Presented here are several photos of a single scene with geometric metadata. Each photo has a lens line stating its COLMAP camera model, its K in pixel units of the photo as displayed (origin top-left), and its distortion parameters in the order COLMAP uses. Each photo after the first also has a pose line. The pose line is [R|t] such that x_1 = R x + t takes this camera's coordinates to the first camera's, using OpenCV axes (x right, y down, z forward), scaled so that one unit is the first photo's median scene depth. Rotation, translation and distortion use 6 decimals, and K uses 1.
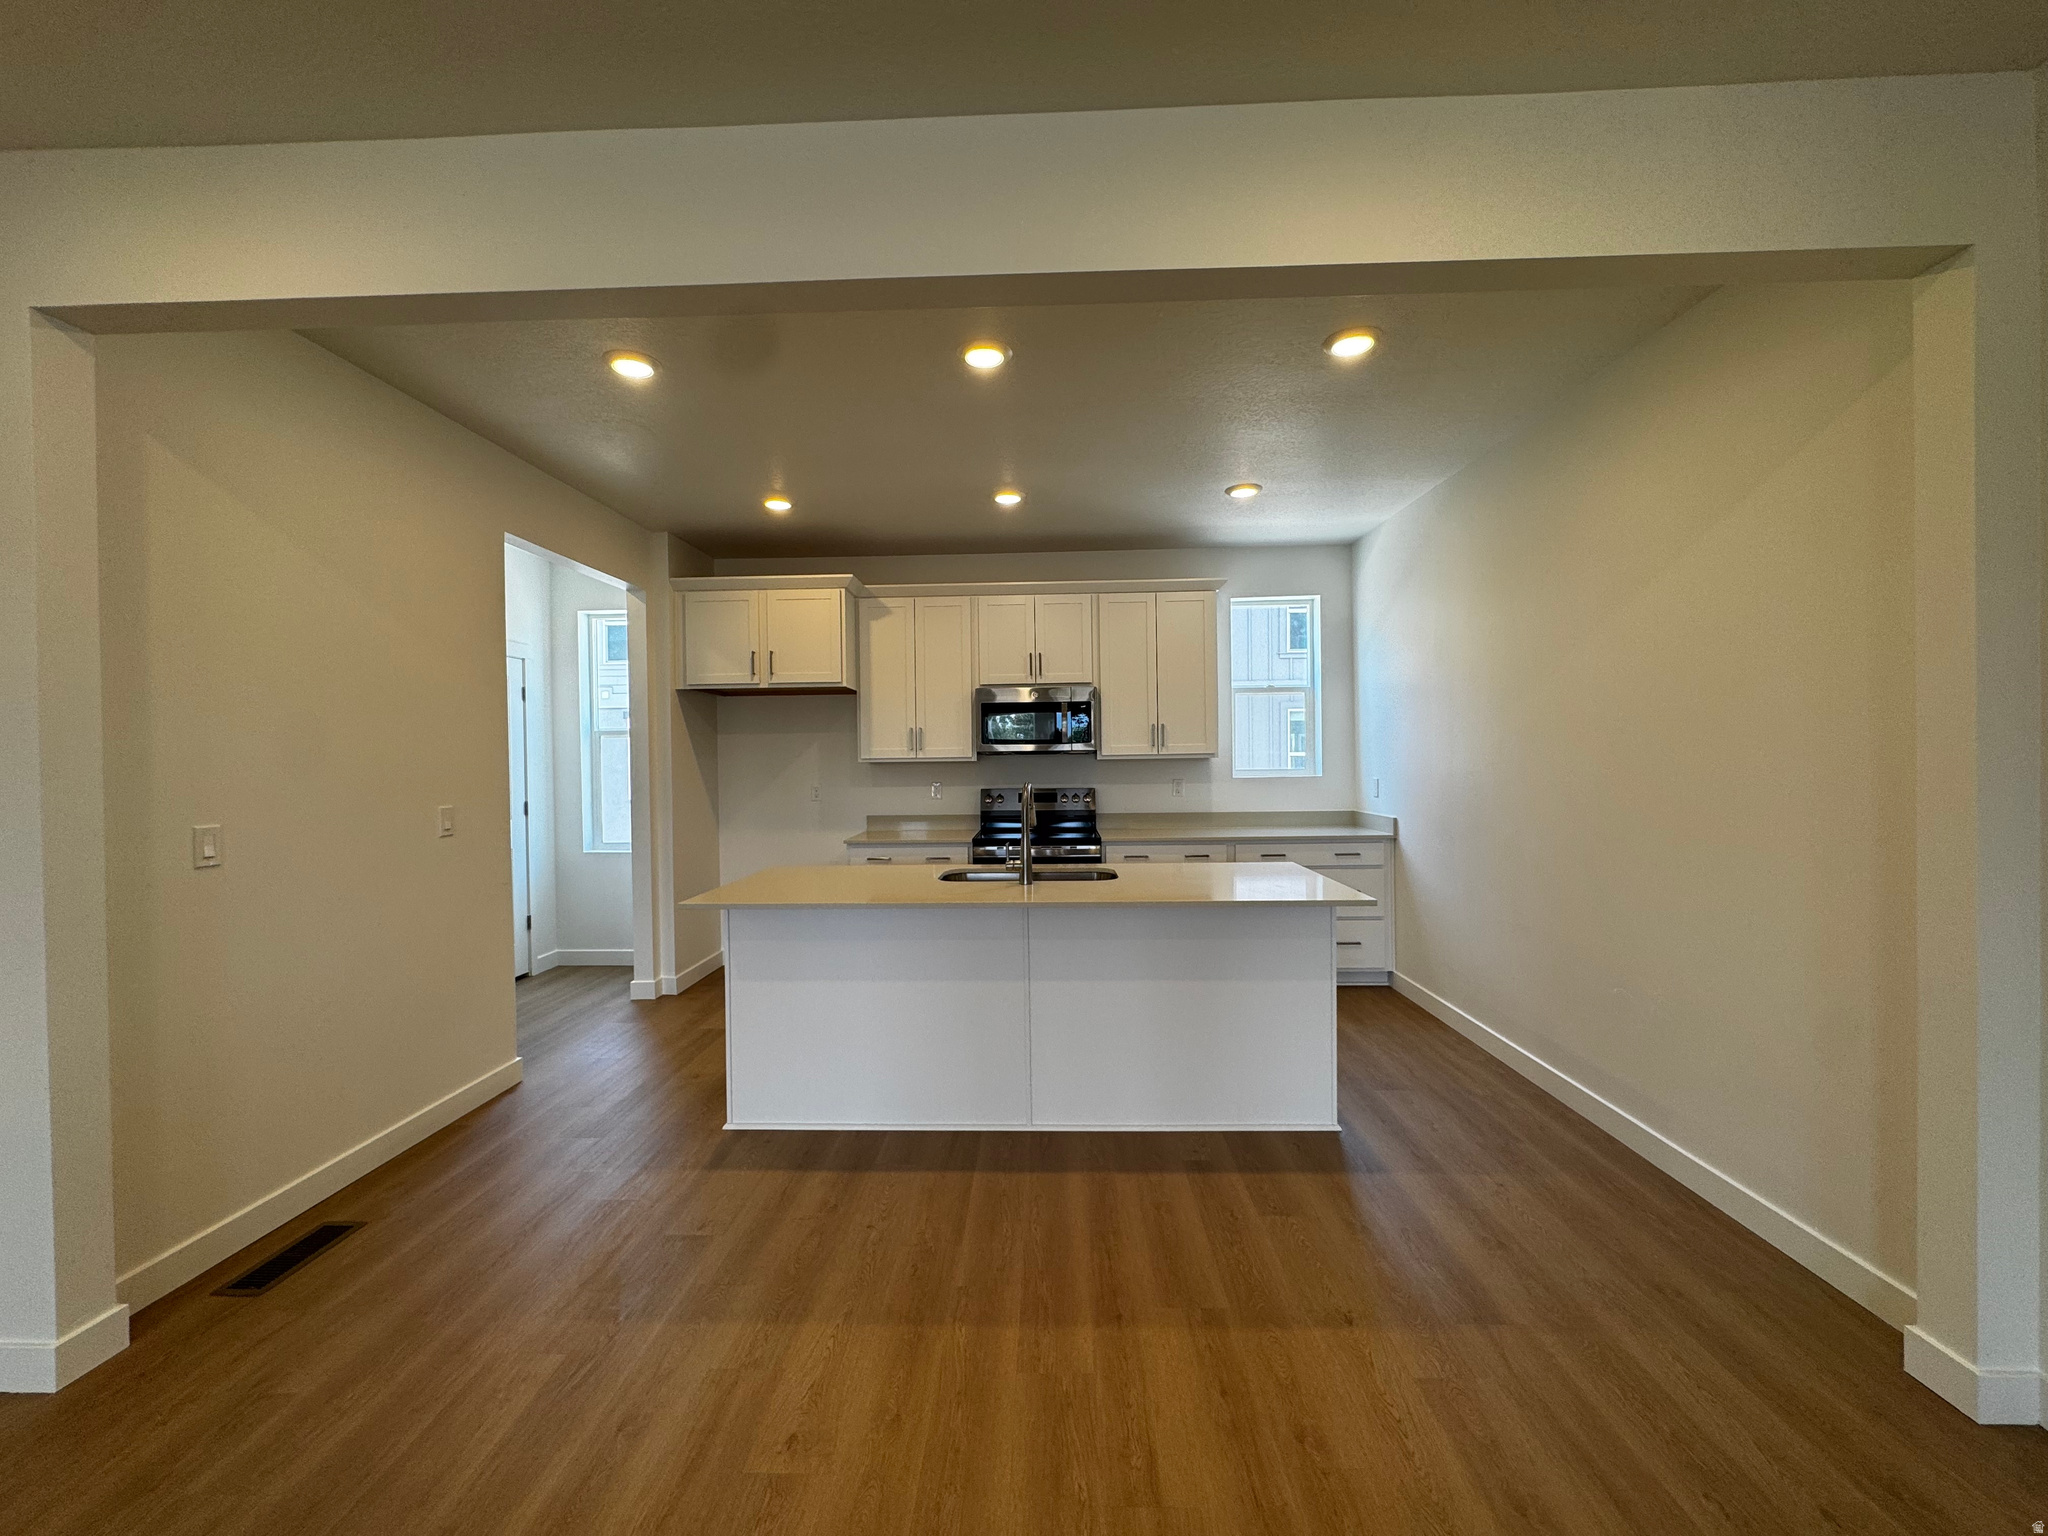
lens RADIAL K [[817.8, 0, 1024.0], [0, 817.8, 768.0], [0, 0, 1]] dist [0.000460, 0.000220]
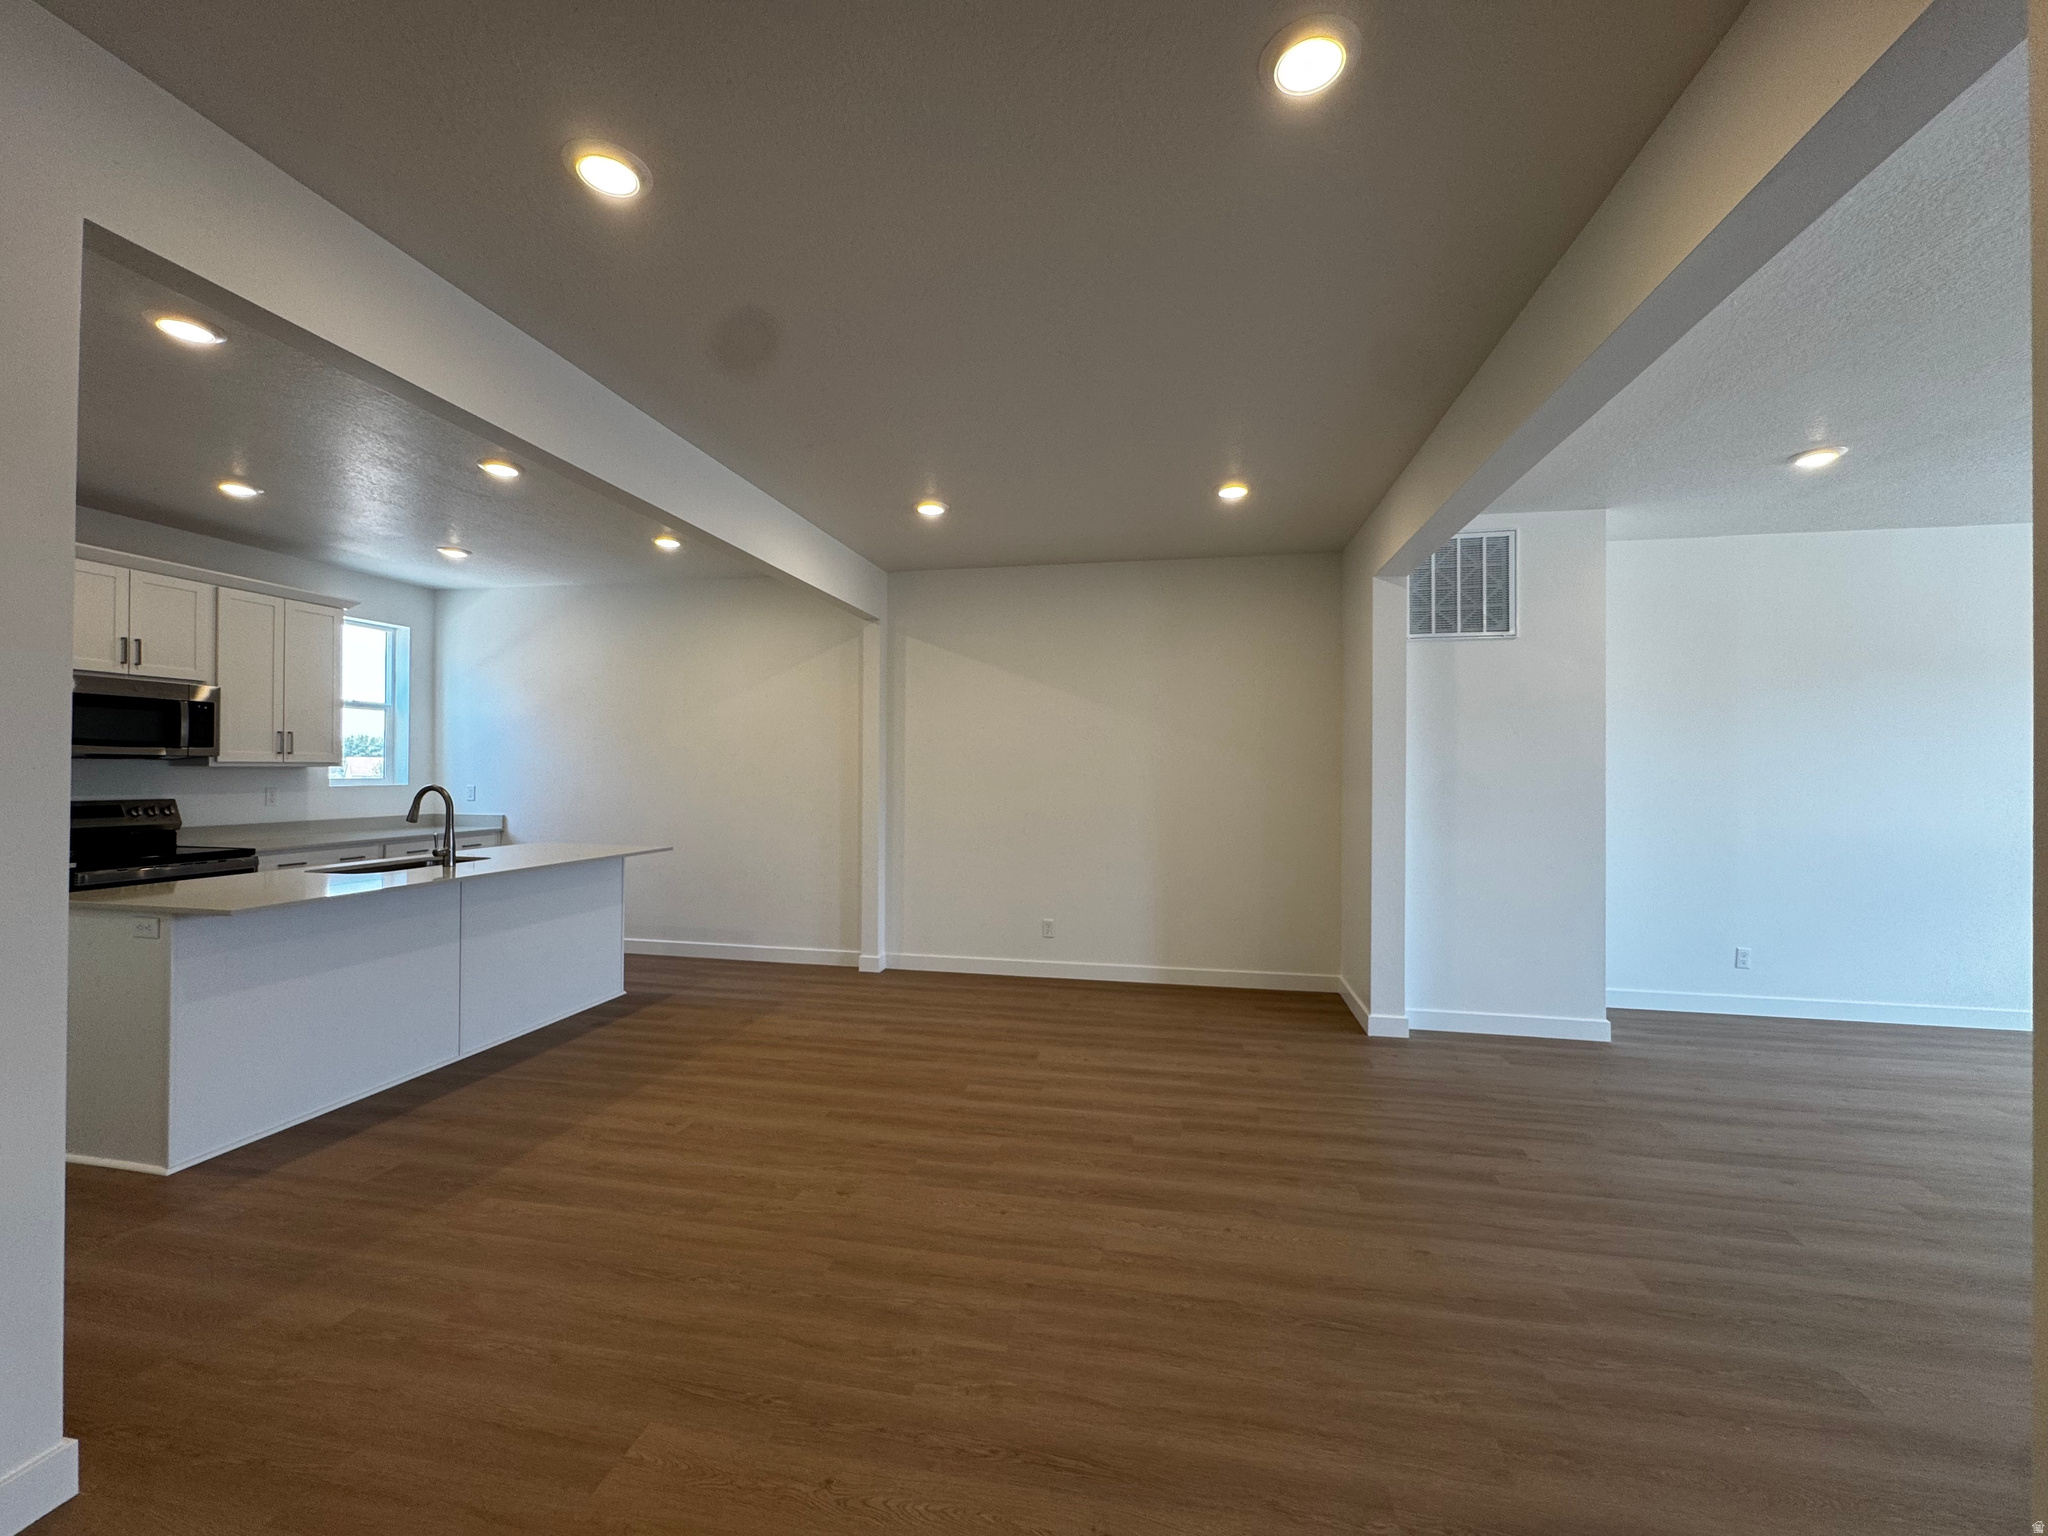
lens RADIAL K [[817.8, 0, 1024.0], [0, 817.8, 768.0], [0, 0, 1]] dist [0.000460, 0.000220]
pose [[0.162270, 0.016619, 0.986606, -1.222163], [0.003250, 0.999844, -0.017377, 0.018817], [-0.986741, 0.006026, 0.162191, -0.075250]]
